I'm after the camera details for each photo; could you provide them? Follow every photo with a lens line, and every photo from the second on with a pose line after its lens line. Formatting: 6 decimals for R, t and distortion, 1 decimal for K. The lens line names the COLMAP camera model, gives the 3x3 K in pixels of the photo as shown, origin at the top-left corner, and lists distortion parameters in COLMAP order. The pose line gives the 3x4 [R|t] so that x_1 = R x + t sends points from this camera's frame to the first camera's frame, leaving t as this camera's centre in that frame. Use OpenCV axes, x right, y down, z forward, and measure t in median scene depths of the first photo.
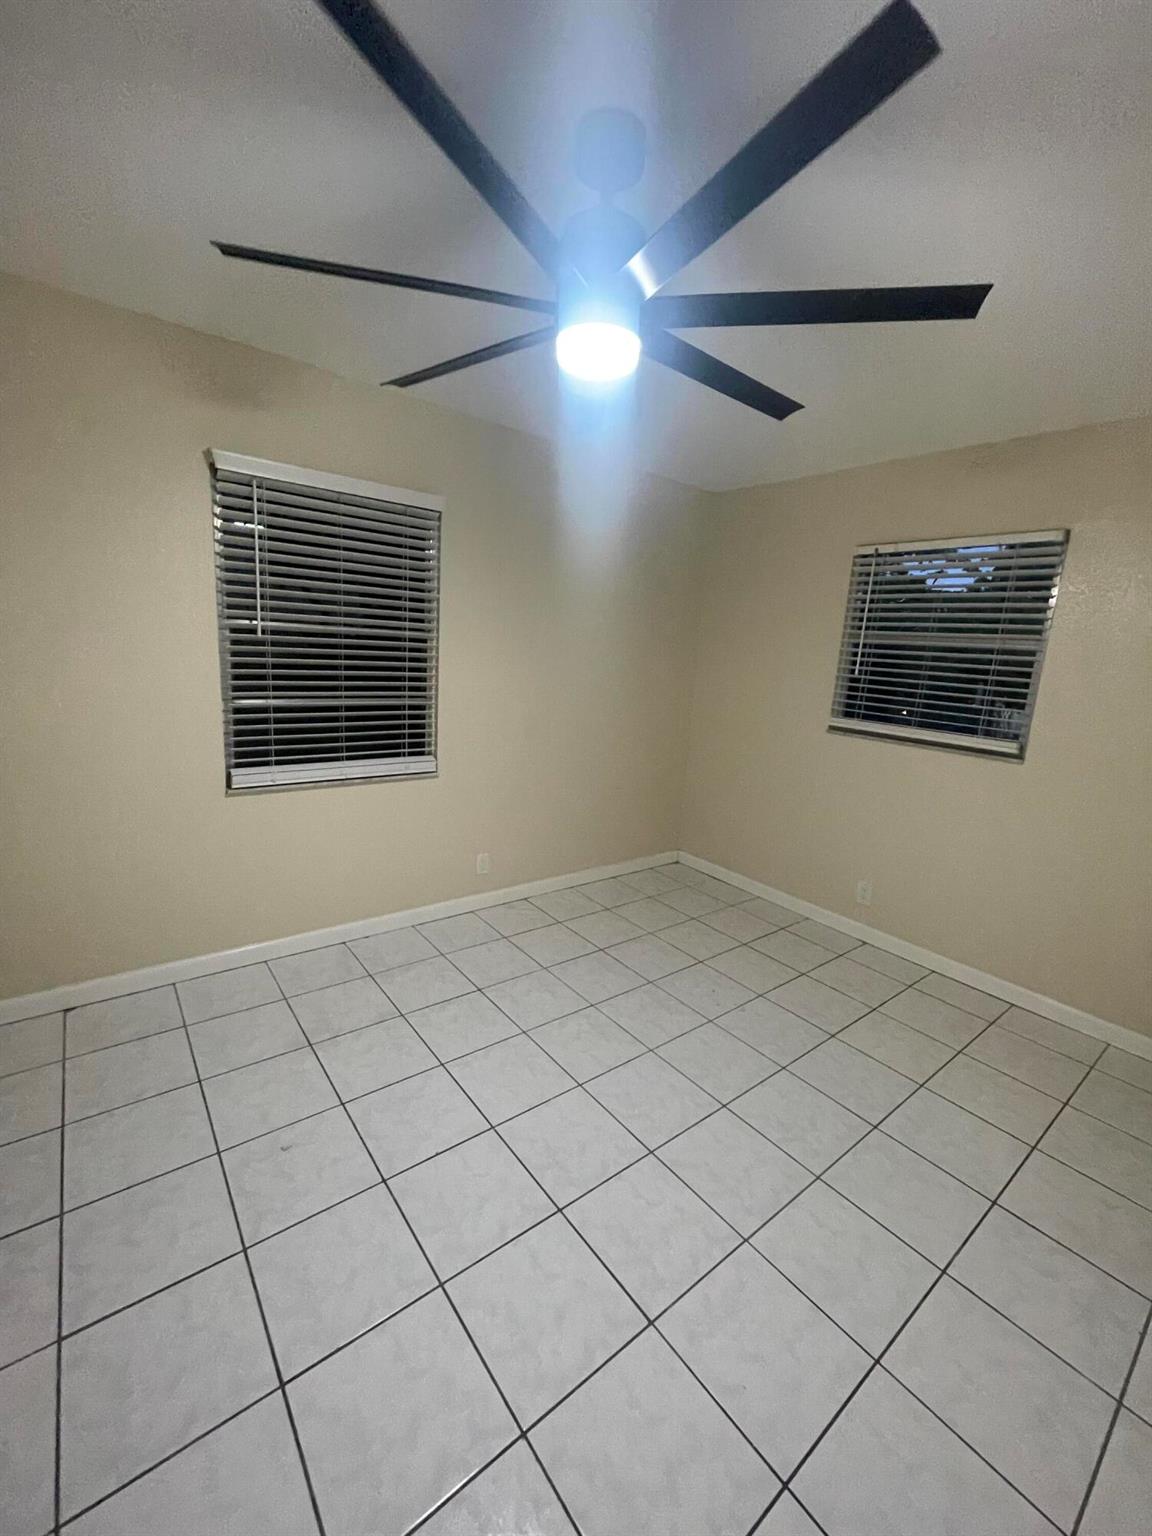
lens RADIAL K [[621.3, 0, 574.6], [0, 621.3, 767.3], [0, 0, 1]] dist [-0.002067, -0.000113]
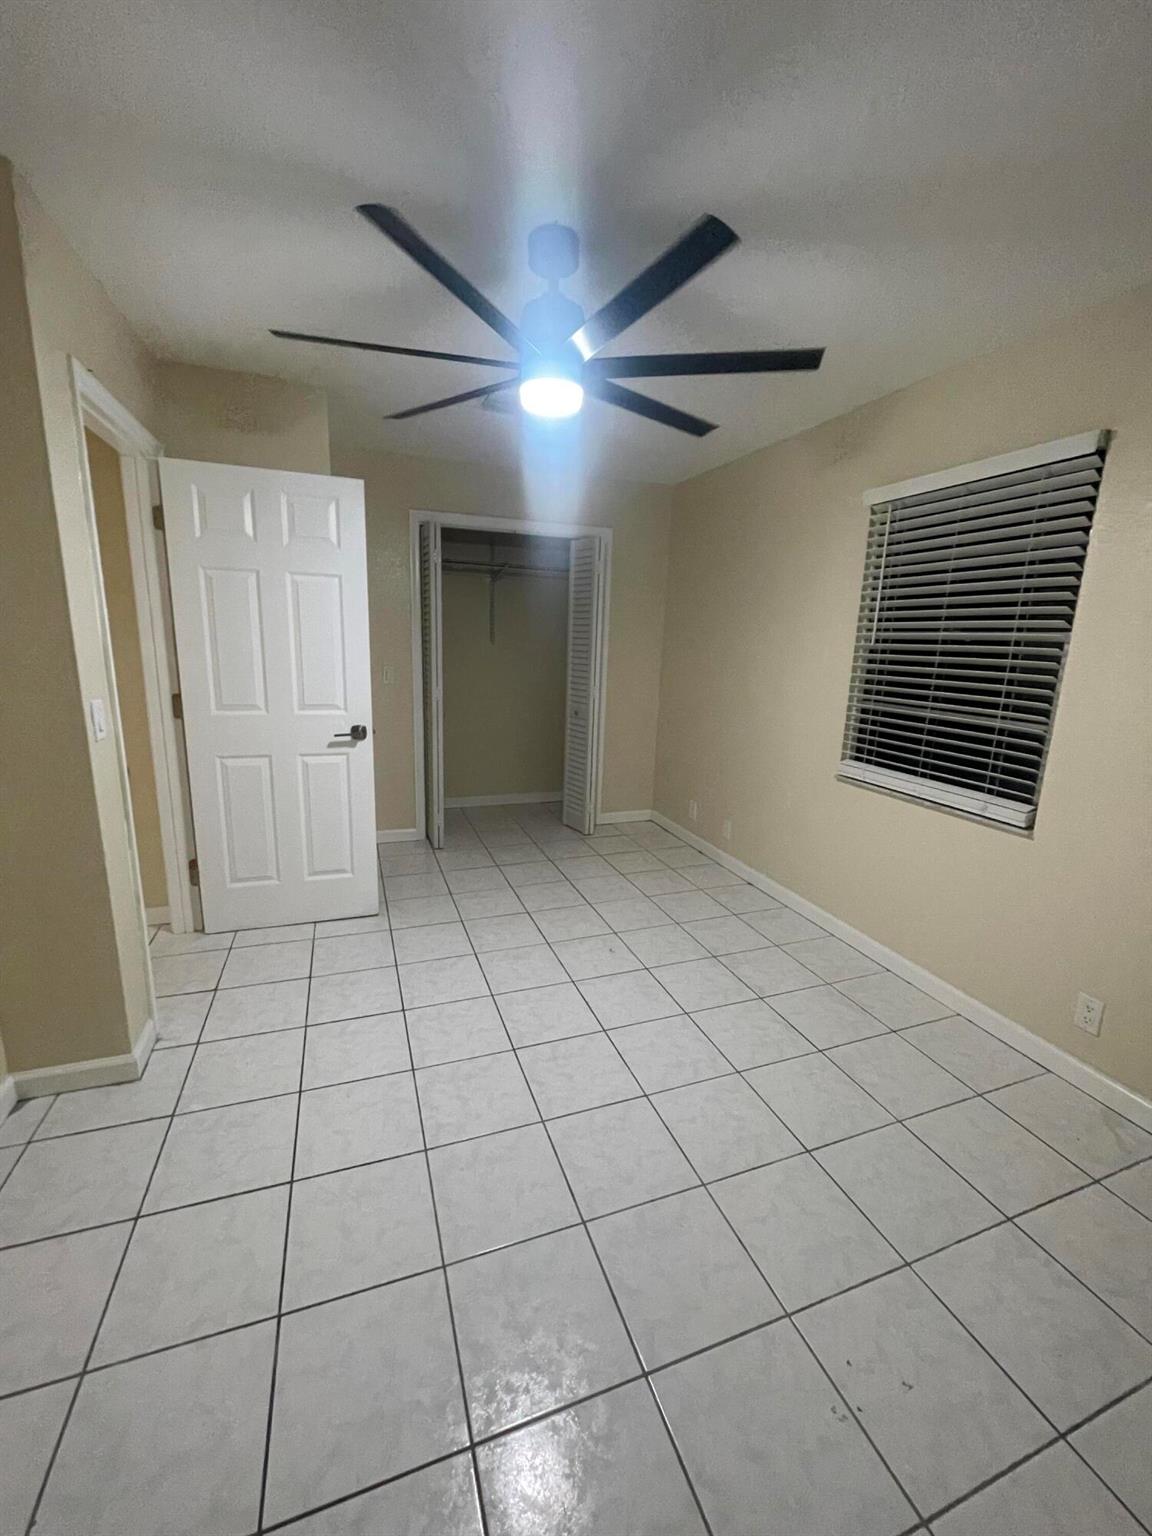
lens RADIAL K [[621.3, 0, 575.9], [0, 621.3, 768.4], [0, 0, 1]] dist [-0.002067, -0.000113]
pose [[-0.311723, 0.122446, -0.942250, 0.681144], [-0.238102, 0.949955, 0.202218, -0.091071], [0.919856, 0.287388, -0.266969, 0.805514]]
